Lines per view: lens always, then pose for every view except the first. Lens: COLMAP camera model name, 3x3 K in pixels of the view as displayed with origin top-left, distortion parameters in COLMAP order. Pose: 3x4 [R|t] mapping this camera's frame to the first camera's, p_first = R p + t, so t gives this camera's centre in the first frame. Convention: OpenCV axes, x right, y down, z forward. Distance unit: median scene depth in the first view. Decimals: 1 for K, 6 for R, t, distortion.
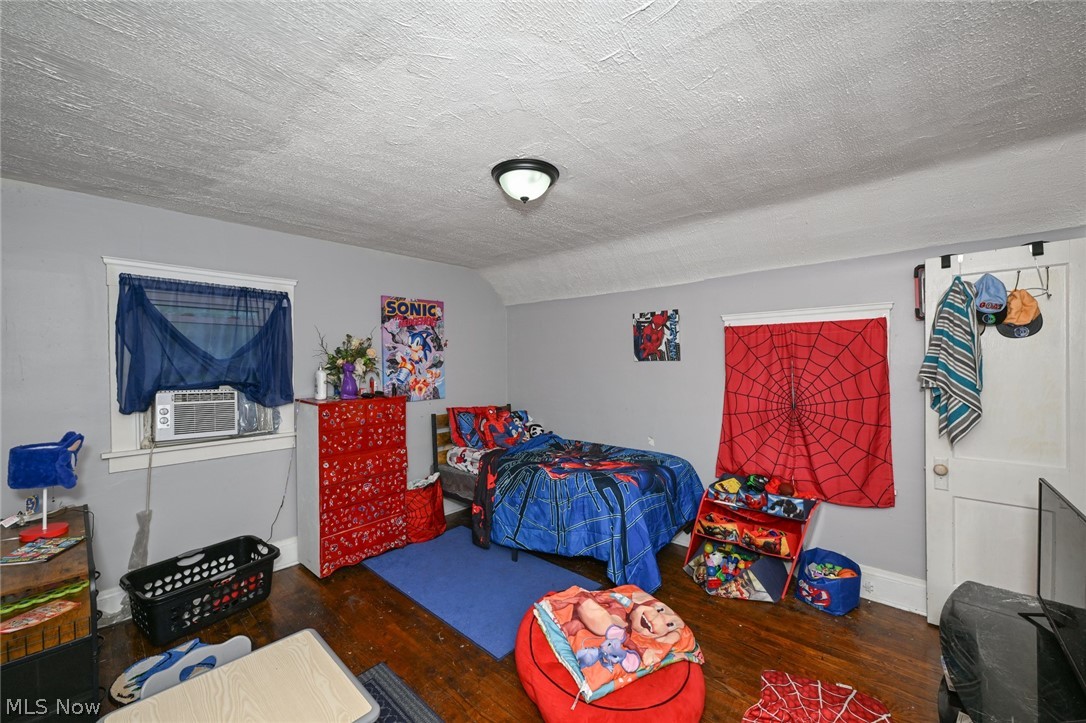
lens RADIAL K [[430.5, 0, 543.8], [0, 430.5, 363.5], [0, 0, 1]] dist [-0.002176, -0.000126]
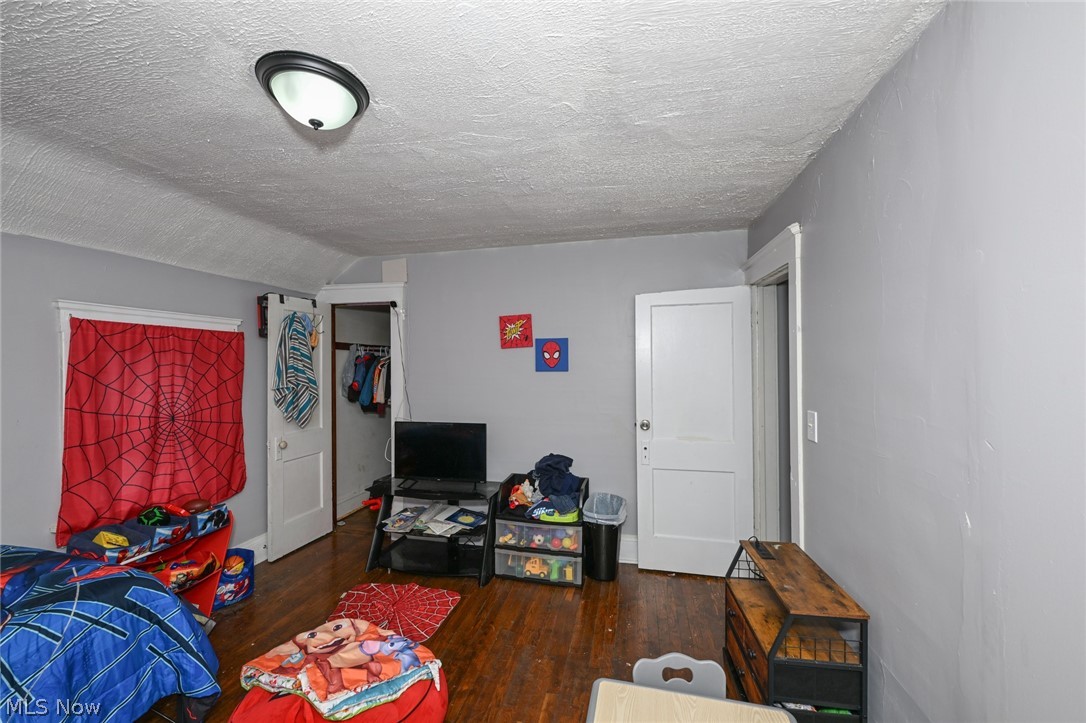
lens RADIAL K [[429.8, 0, 539.3], [0, 429.8, 361.4], [0, 0, 1]] dist [0.000247, 0.000066]
pose [[-0.481432, 0.017815, 0.876302, -0.460848], [0.012575, 0.999831, -0.013417, 0.000680], [-0.876393, 0.004561, -0.481575, 0.594659]]
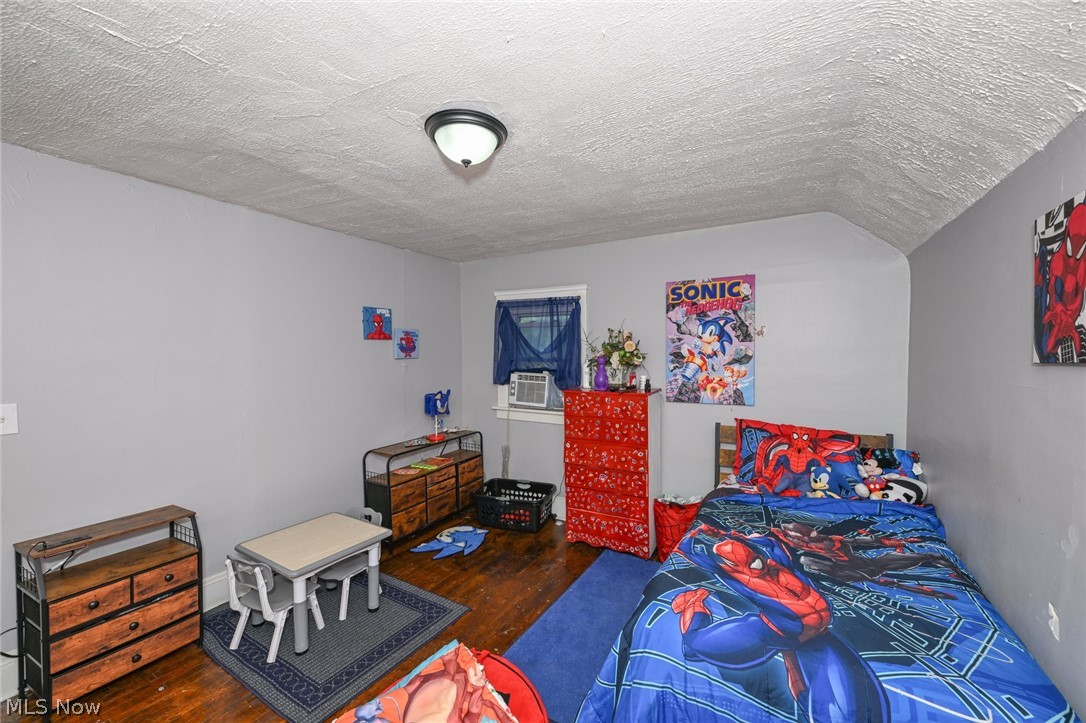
lens RADIAL K [[427.1, 0, 543.4], [0, 427.1, 365.8], [0, 0, 1]] dist [-0.002313, -0.000146]
pose [[0.192726, 0.036729, -0.980565, 0.471541], [-0.011307, 0.999316, 0.035209, -0.010598], [0.981188, 0.004301, 0.193009, 0.576802]]
